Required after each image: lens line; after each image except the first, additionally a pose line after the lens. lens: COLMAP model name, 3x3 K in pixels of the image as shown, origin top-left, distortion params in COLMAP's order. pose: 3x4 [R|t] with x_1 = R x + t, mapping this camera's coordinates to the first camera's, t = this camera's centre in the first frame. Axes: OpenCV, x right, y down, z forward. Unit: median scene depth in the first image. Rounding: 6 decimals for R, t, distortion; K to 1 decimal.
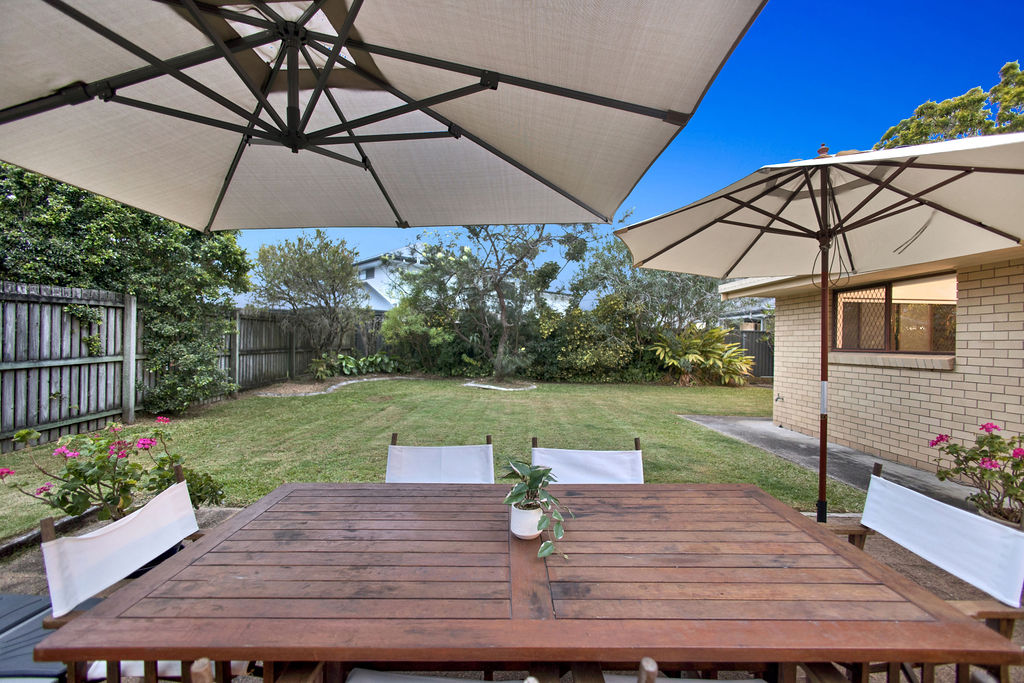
lens RADIAL K [[437.2, 0, 508.4], [0, 437.2, 341.8], [0, 0, 1]] dist [-0.007328, 0.000170]
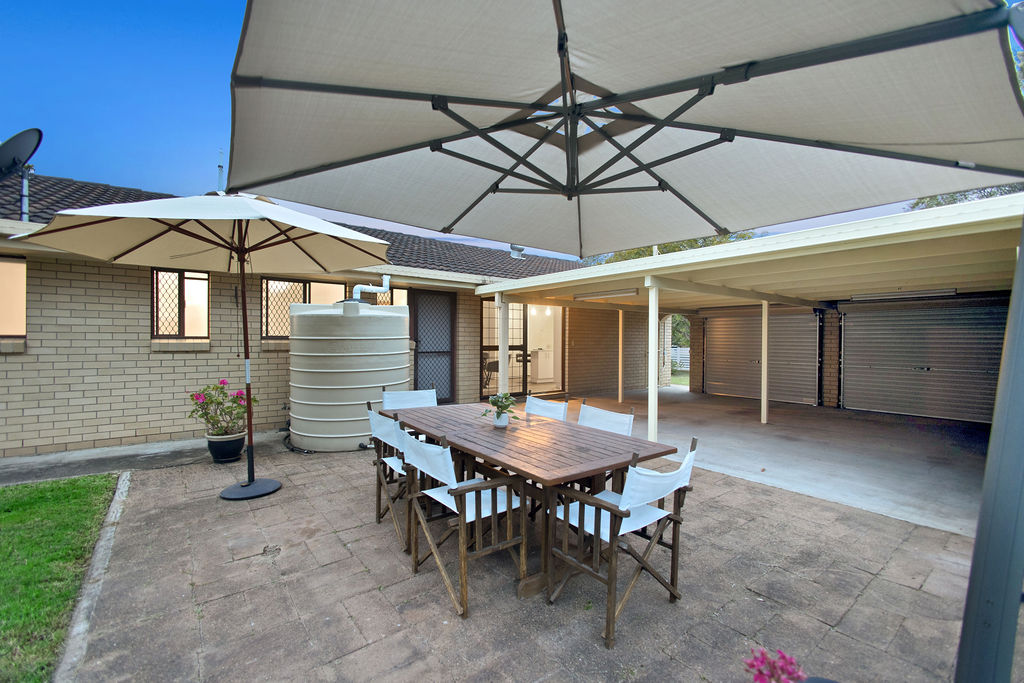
lens RADIAL K [[437.2, 0, 508.4], [0, 437.2, 341.8], [0, 0, 1]] dist [-0.007328, 0.000170]
pose [[-0.595617, -0.030096, 0.802705, -0.311776], [-0.018943, 0.999546, 0.023419, -0.004605], [-0.803045, -0.001257, -0.595917, 0.413561]]
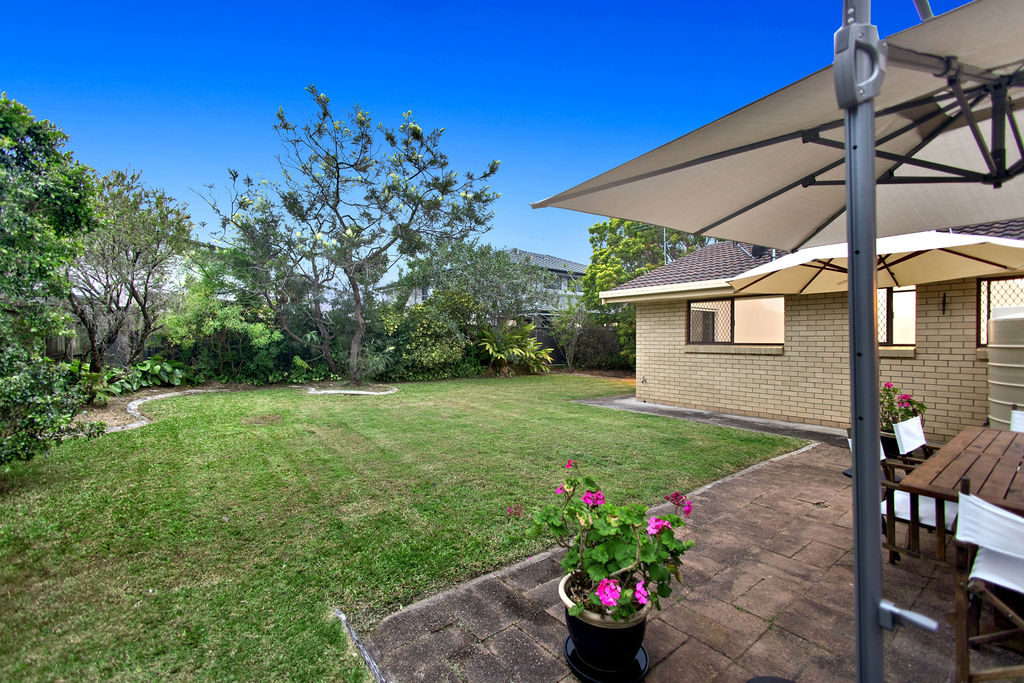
lens RADIAL K [[437.2, 0, 508.4], [0, 437.2, 341.8], [0, 0, 1]] dist [-0.007328, 0.000170]
pose [[0.806872, -0.018971, 0.590422, -0.471726], [0.011903, 0.999803, 0.015858, -0.012337], [-0.590607, -0.005768, 0.806939, 0.172337]]
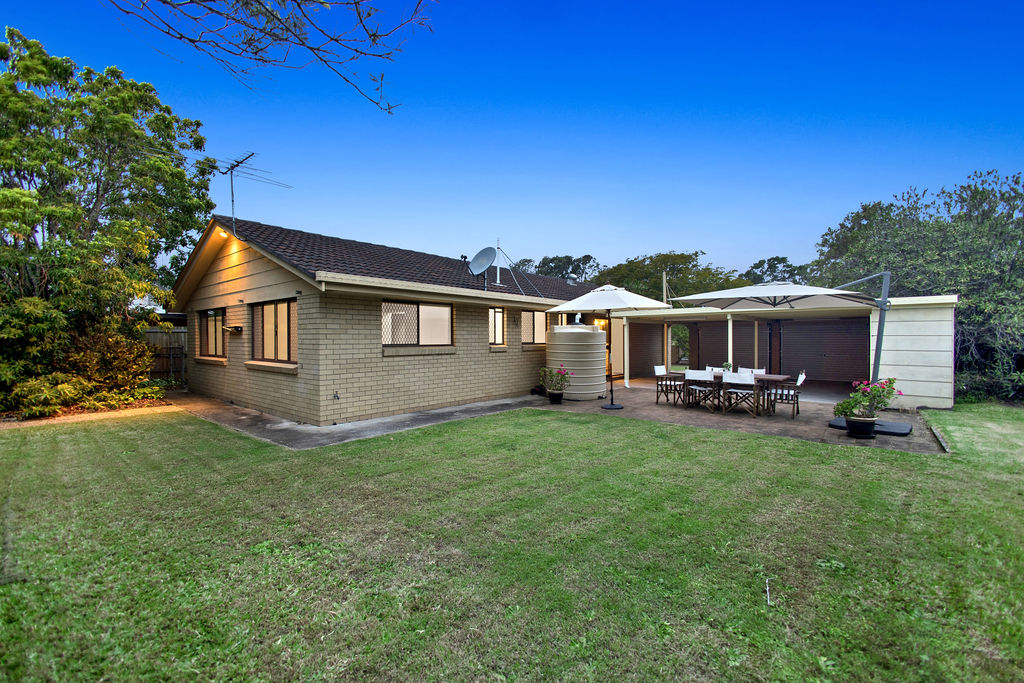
lens RADIAL K [[437.2, 0, 508.4], [0, 437.2, 341.8], [0, 0, 1]] dist [-0.007328, 0.000170]
pose [[-0.752199, -0.016001, 0.658742, -0.323142], [-0.008621, 0.999859, 0.014442, -0.012413], [-0.658880, 0.005184, -0.752230, 1.449523]]
